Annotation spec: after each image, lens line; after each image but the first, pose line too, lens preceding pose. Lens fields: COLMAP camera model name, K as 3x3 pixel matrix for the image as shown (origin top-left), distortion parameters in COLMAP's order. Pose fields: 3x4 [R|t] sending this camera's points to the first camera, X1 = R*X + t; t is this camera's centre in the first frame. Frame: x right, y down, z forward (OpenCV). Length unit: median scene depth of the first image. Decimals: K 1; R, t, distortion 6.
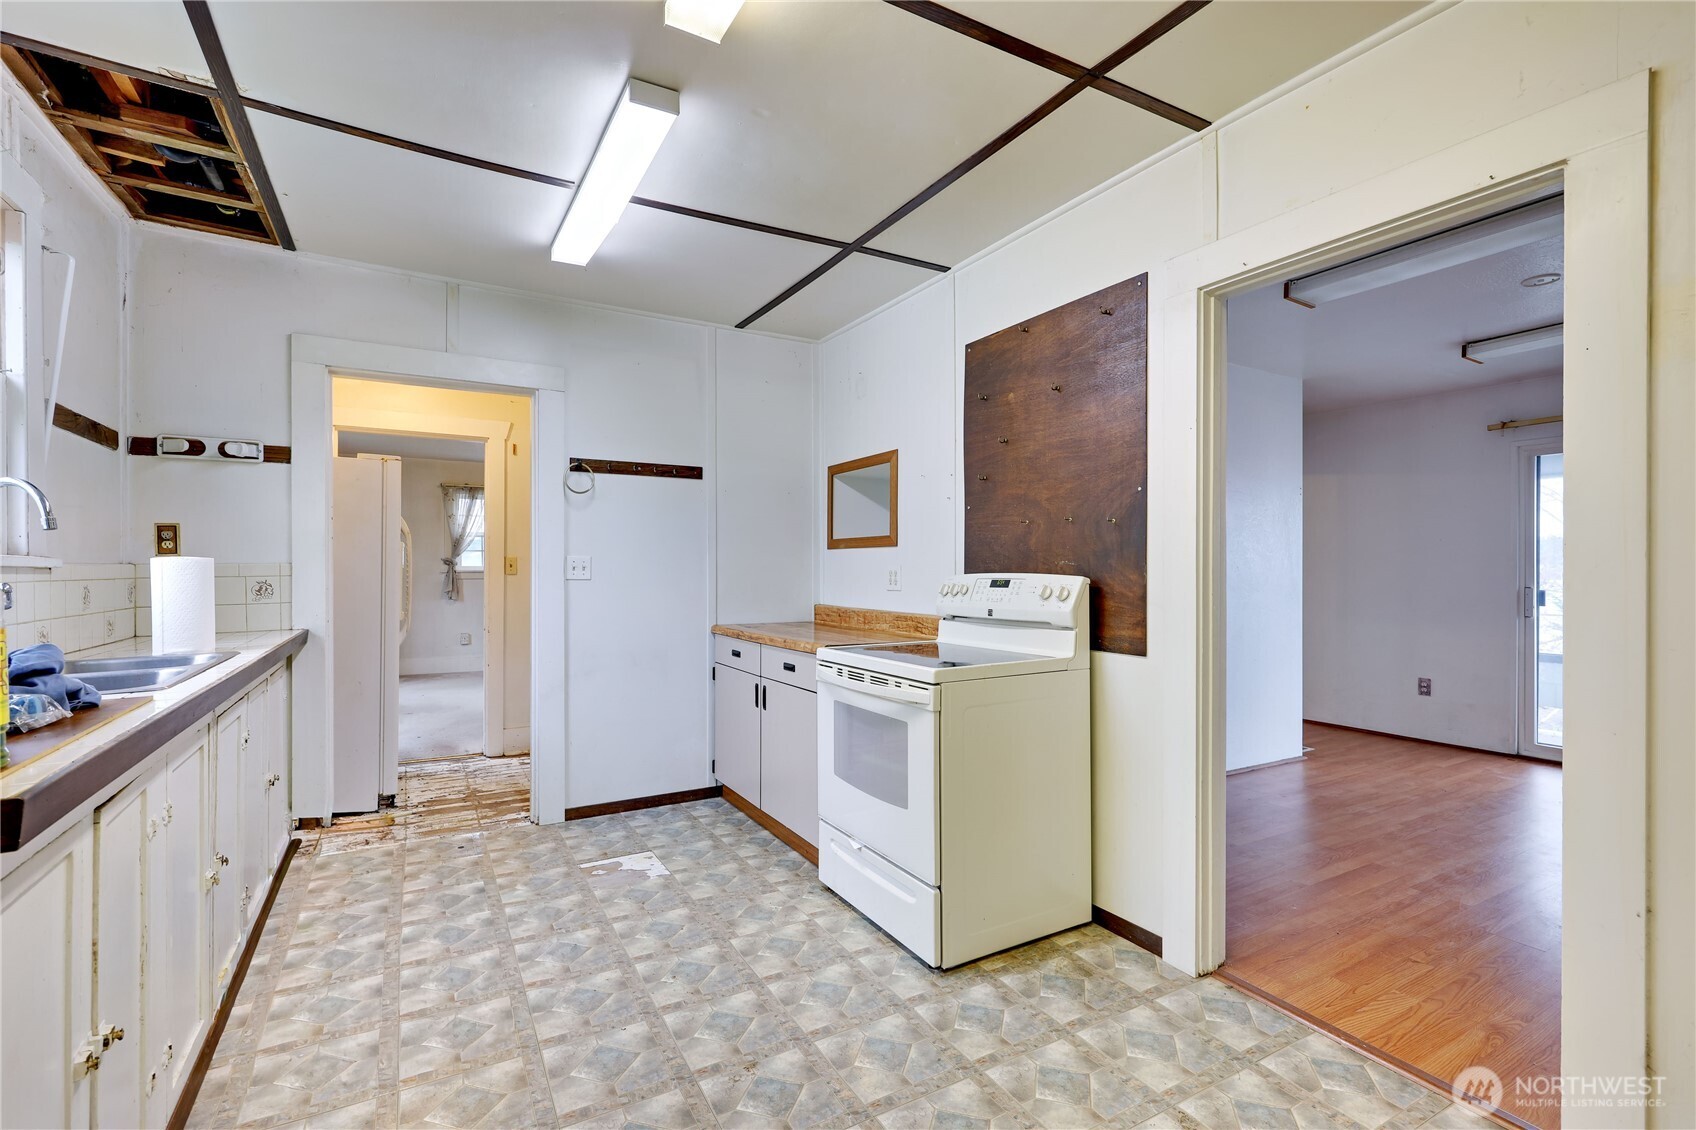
lens RADIAL K [[760.5, 0, 848.5], [0, 760.5, 571.2], [0, 0, 1]] dist [0.002093, 0.000427]
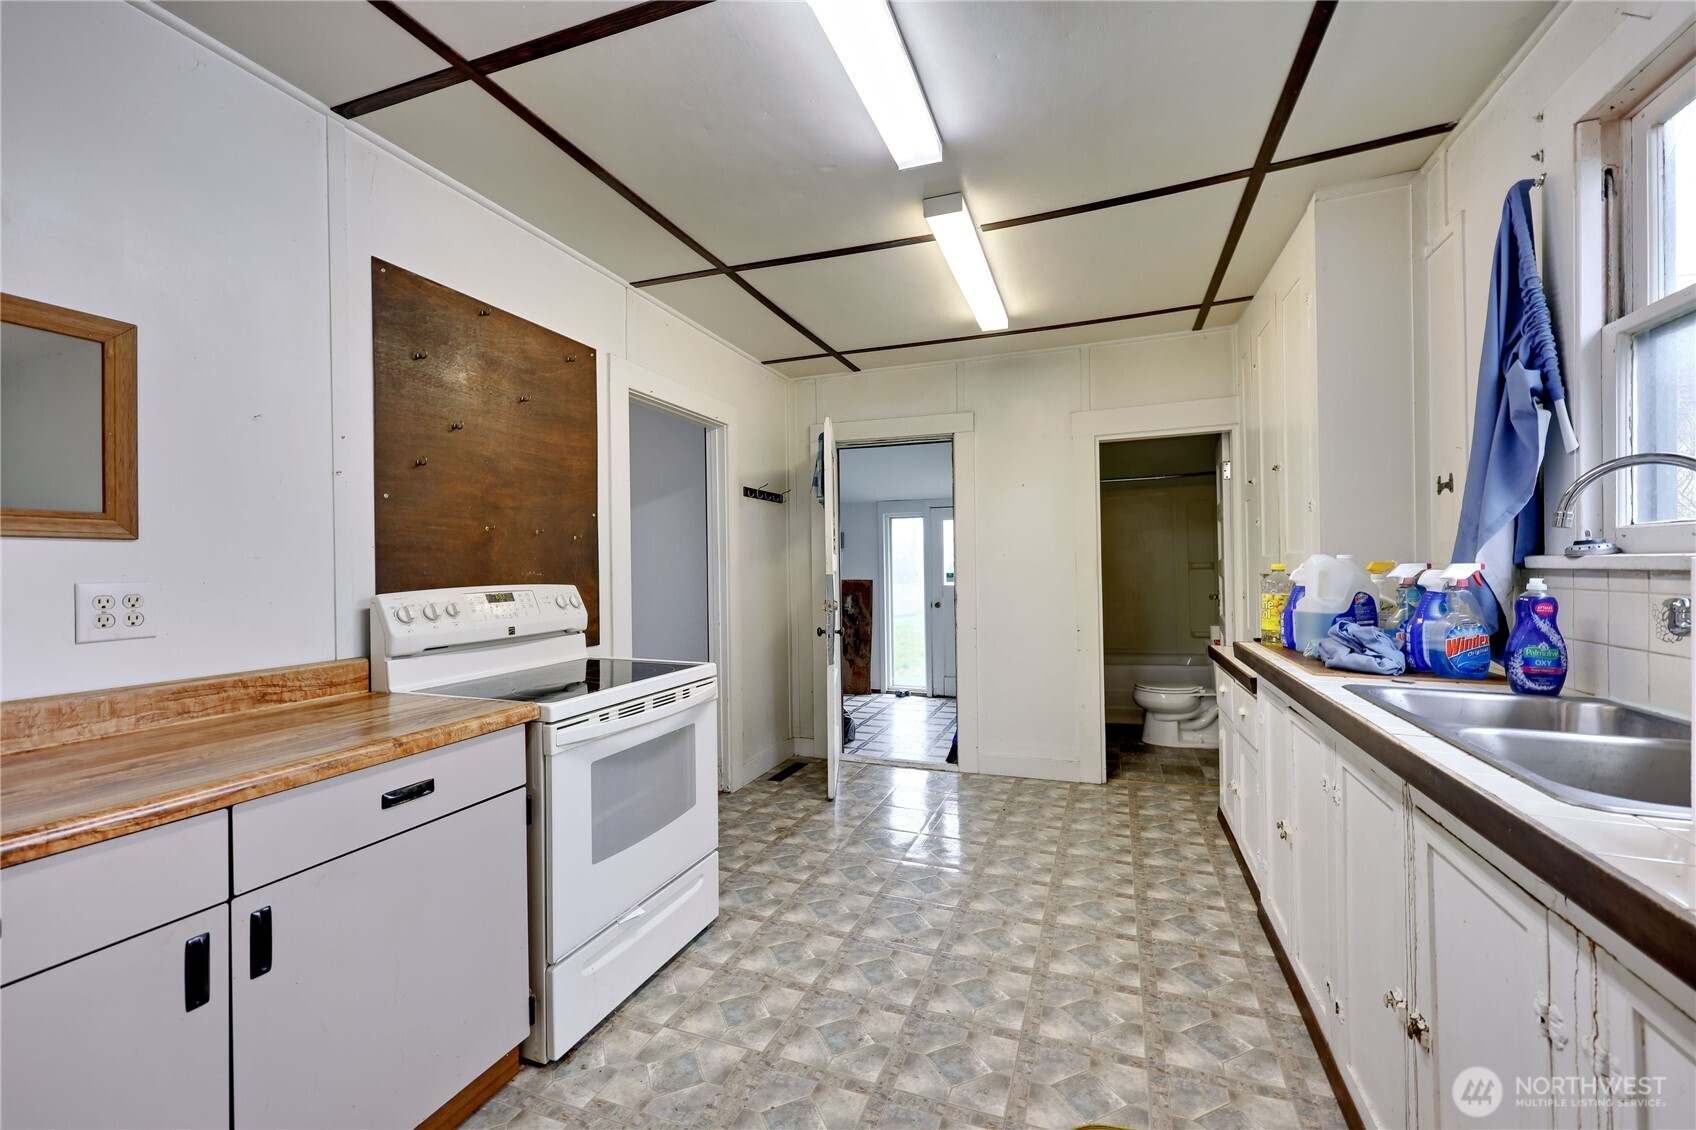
lens RADIAL K [[680.8, 0, 857.1], [0, 680.8, 563.8], [0, 0, 1]] dist [-0.000354, -0.000797]
pose [[-0.641658, 0.010493, 0.766919, -0.701881], [0.012828, 0.999913, -0.002948, -0.016067], [-0.766884, 0.007947, -0.641737, 1.257621]]
